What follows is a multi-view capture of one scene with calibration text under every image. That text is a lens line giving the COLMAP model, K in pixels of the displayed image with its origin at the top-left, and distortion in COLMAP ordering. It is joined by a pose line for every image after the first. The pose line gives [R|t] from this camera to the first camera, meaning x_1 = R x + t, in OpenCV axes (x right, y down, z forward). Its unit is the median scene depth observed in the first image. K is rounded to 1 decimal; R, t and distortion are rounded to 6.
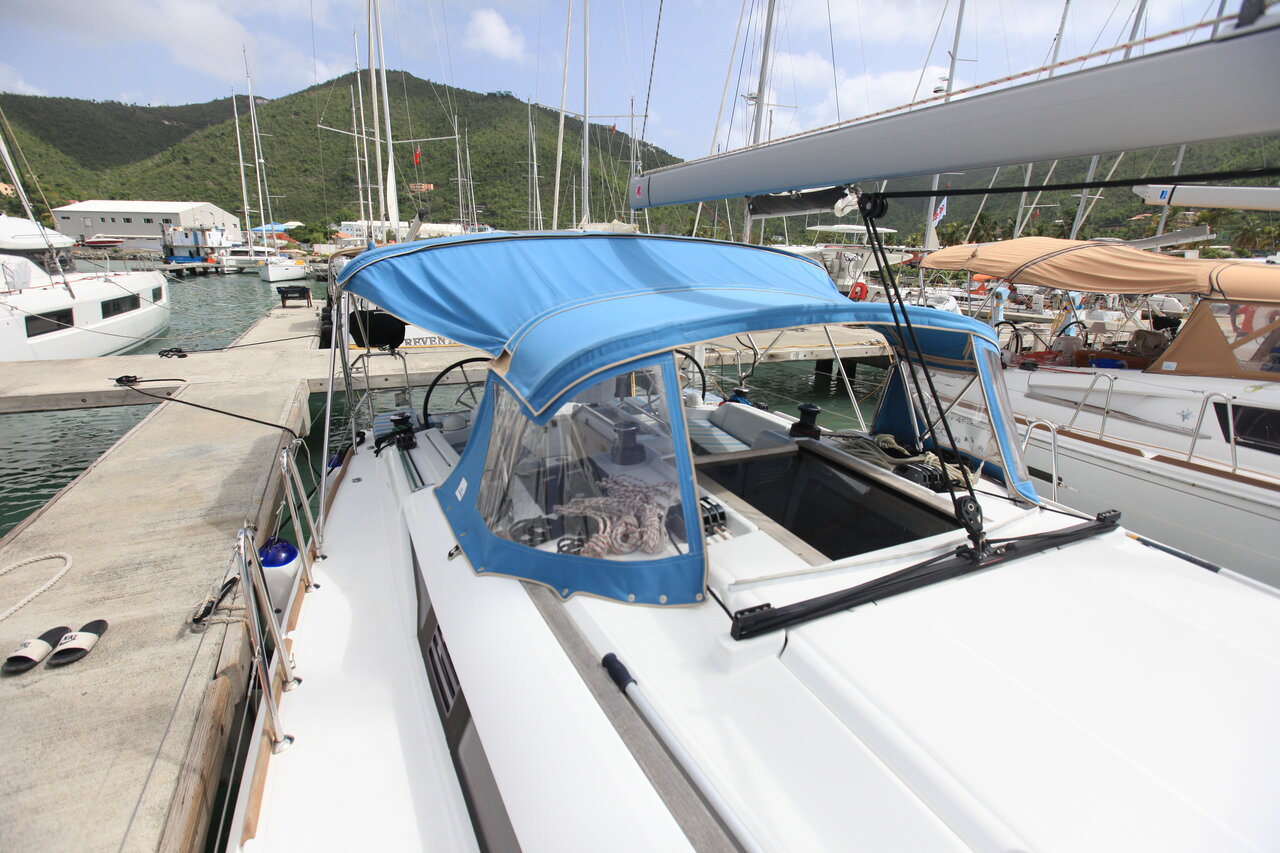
lens RADIAL K [[581.4, 0, 640.6], [0, 581.4, 428.9], [0, 0, 1]] dist [-0.036452, 0.009882]
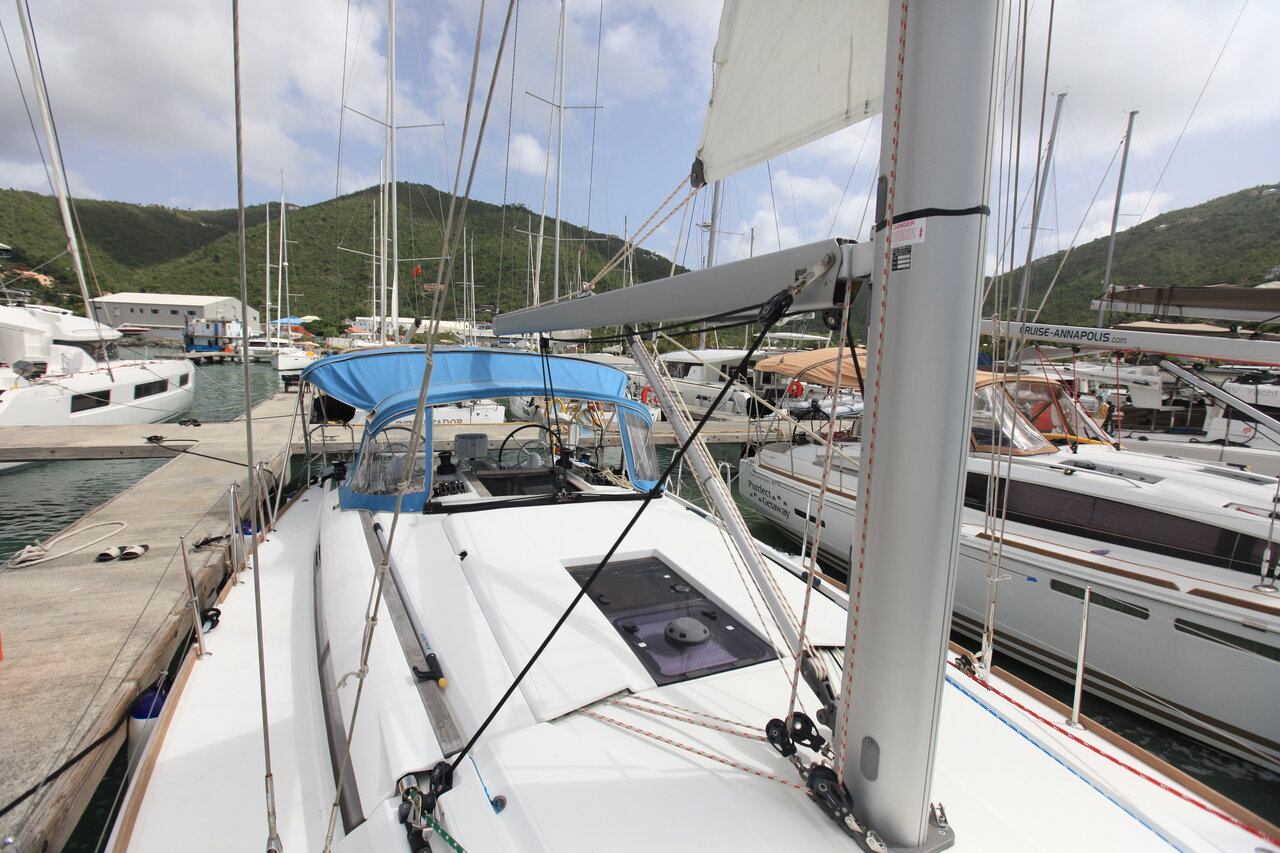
lens RADIAL K [[581.4, 0, 640.7], [0, 581.4, 428.3], [0, 0, 1]] dist [-0.036452, 0.009882]
pose [[0.999806, 0.019552, -0.002164, 0.027849], [-0.019643, 0.986423, -0.163048, 0.009849], [-0.001054, 0.163059, 0.986616, -0.037820]]
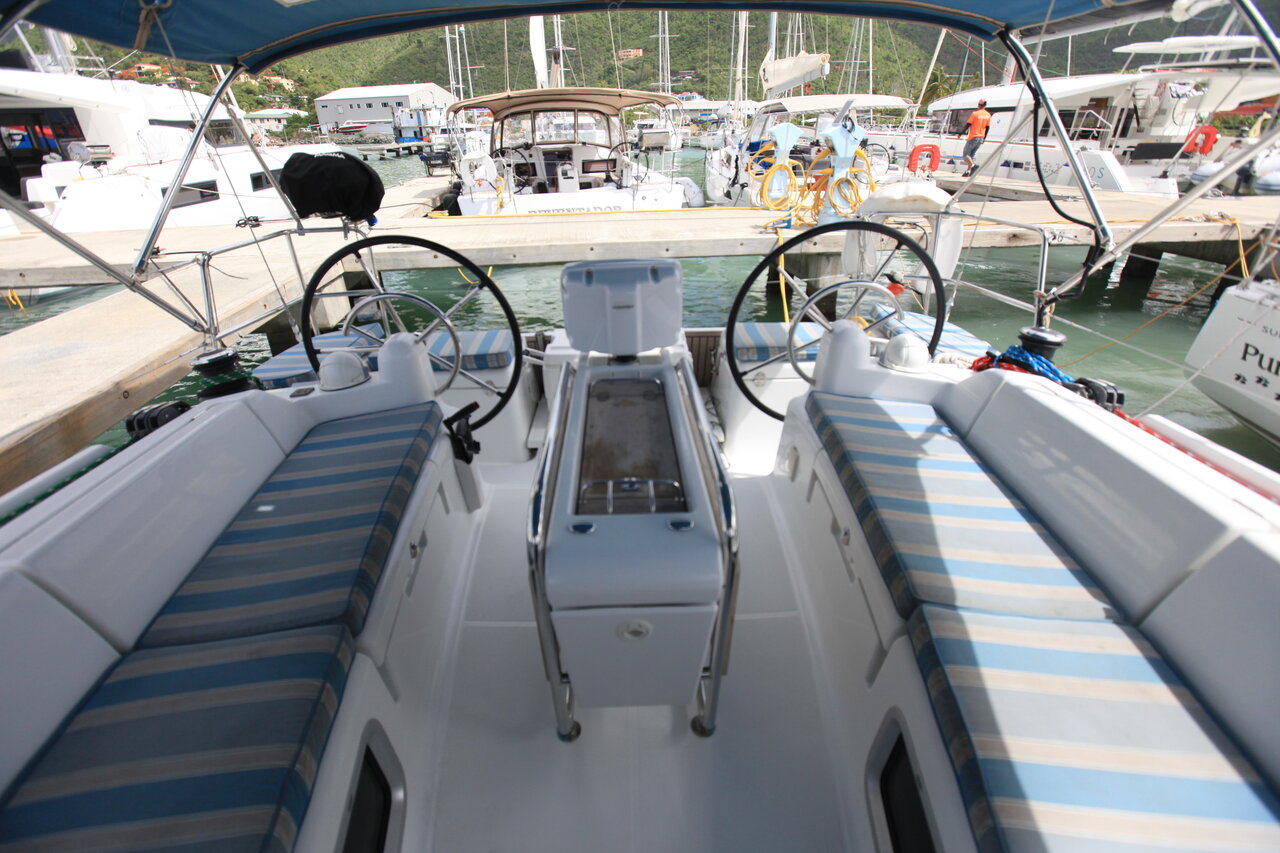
lens RADIAL K [[581.4, 0, 647.7], [0, 581.4, 420.4], [0, 0, 1]] dist [-0.036452, 0.009882]
pose [[0.947524, 0.103104, -0.302601, 0.005938], [-0.046225, 0.980803, 0.189442, -0.008696], [0.316324, -0.165514, 0.934101, 0.067858]]
